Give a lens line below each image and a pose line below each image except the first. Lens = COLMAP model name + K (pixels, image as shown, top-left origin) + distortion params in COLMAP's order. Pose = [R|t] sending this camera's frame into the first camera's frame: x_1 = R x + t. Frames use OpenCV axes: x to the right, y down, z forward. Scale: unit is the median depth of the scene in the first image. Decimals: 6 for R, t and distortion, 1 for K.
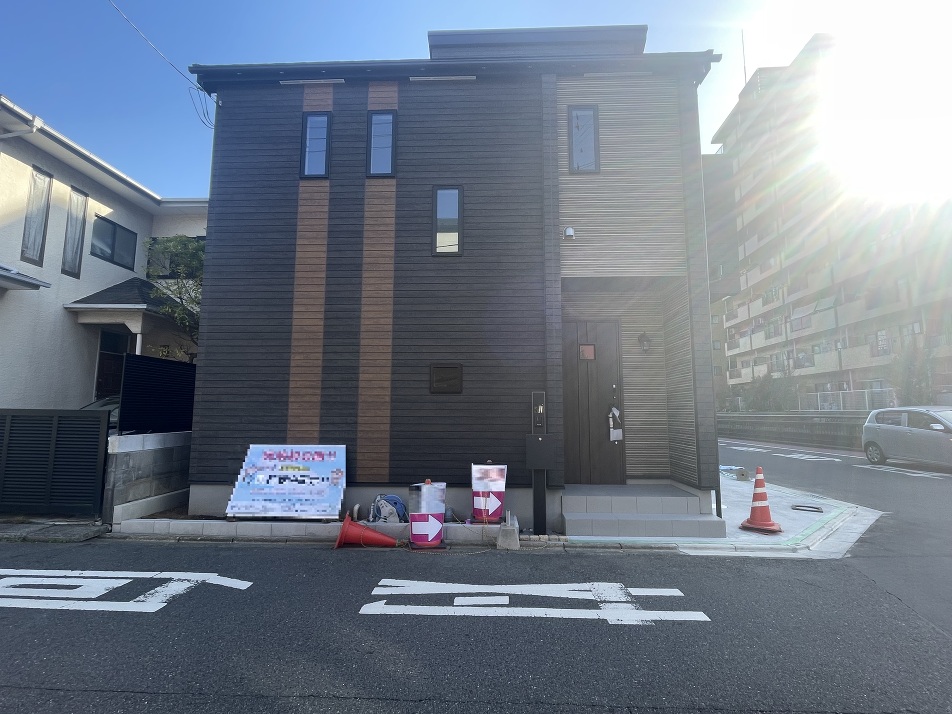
lens RADIAL K [[472.5, 0, 473.4], [0, 472.5, 356.4], [0, 0, 1]] dist [-0.001908, -0.000215]
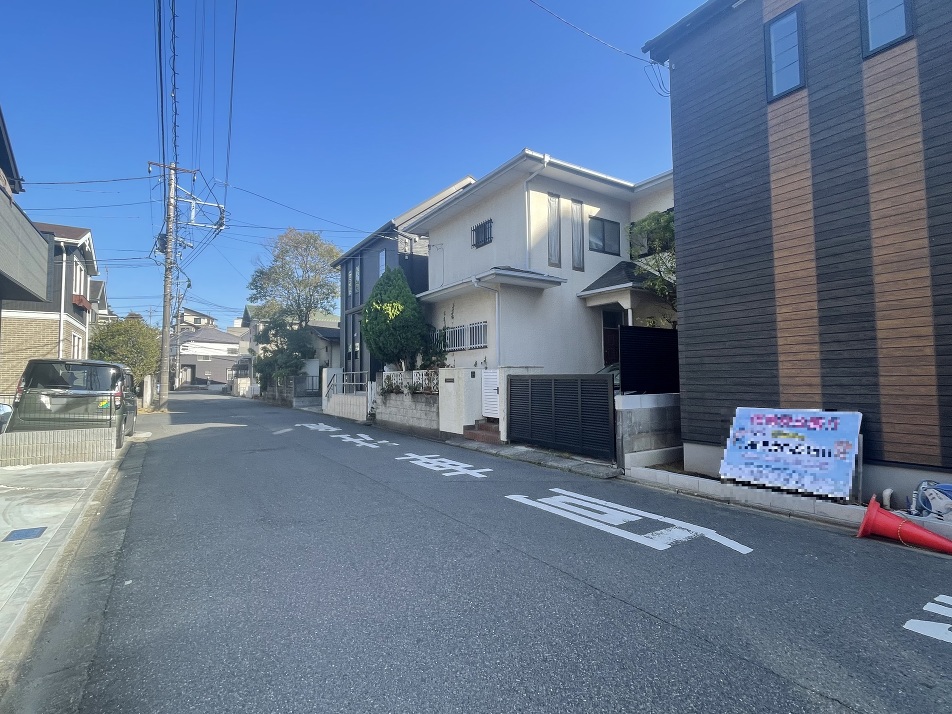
lens RADIAL K [[472.5, 0, 473.4], [0, 472.5, 356.4], [0, 0, 1]] dist [-0.001908, -0.000215]
pose [[0.581990, -0.049168, -0.811708, -0.002760], [0.107991, 0.994003, 0.017218, 0.009532], [0.805994, -0.097678, 0.583809, 0.018052]]
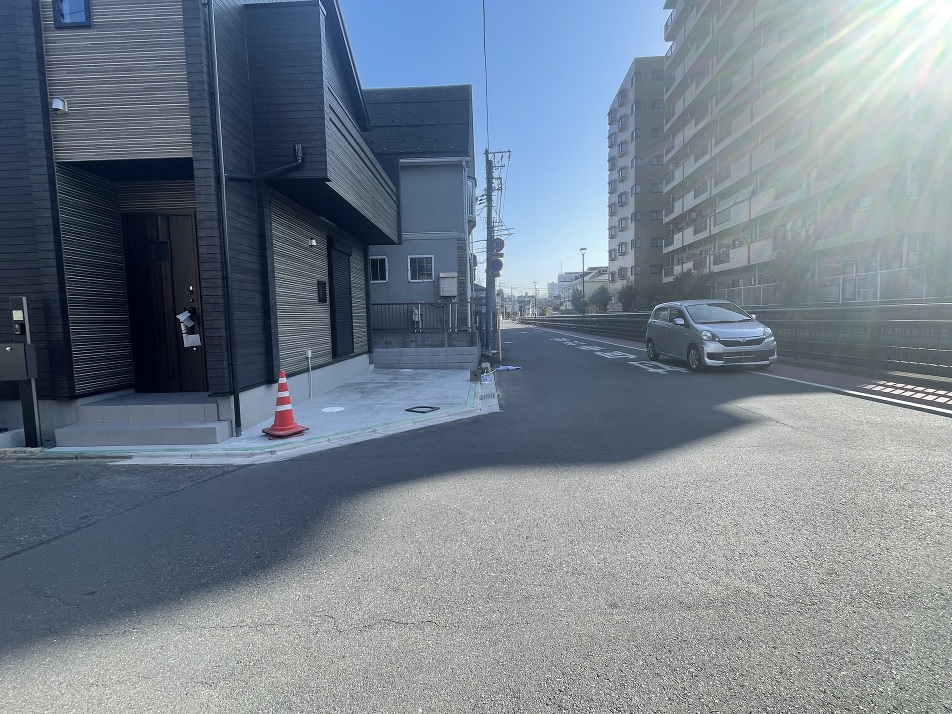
lens RADIAL K [[472.5, 0, 473.4], [0, 472.5, 356.4], [0, 0, 1]] dist [-0.001908, -0.000215]
pose [[0.999446, -0.029480, 0.015425, 0.921798], [0.025838, 0.979783, 0.198388, 0.028343], [-0.020962, -0.197880, 0.980002, 0.073297]]
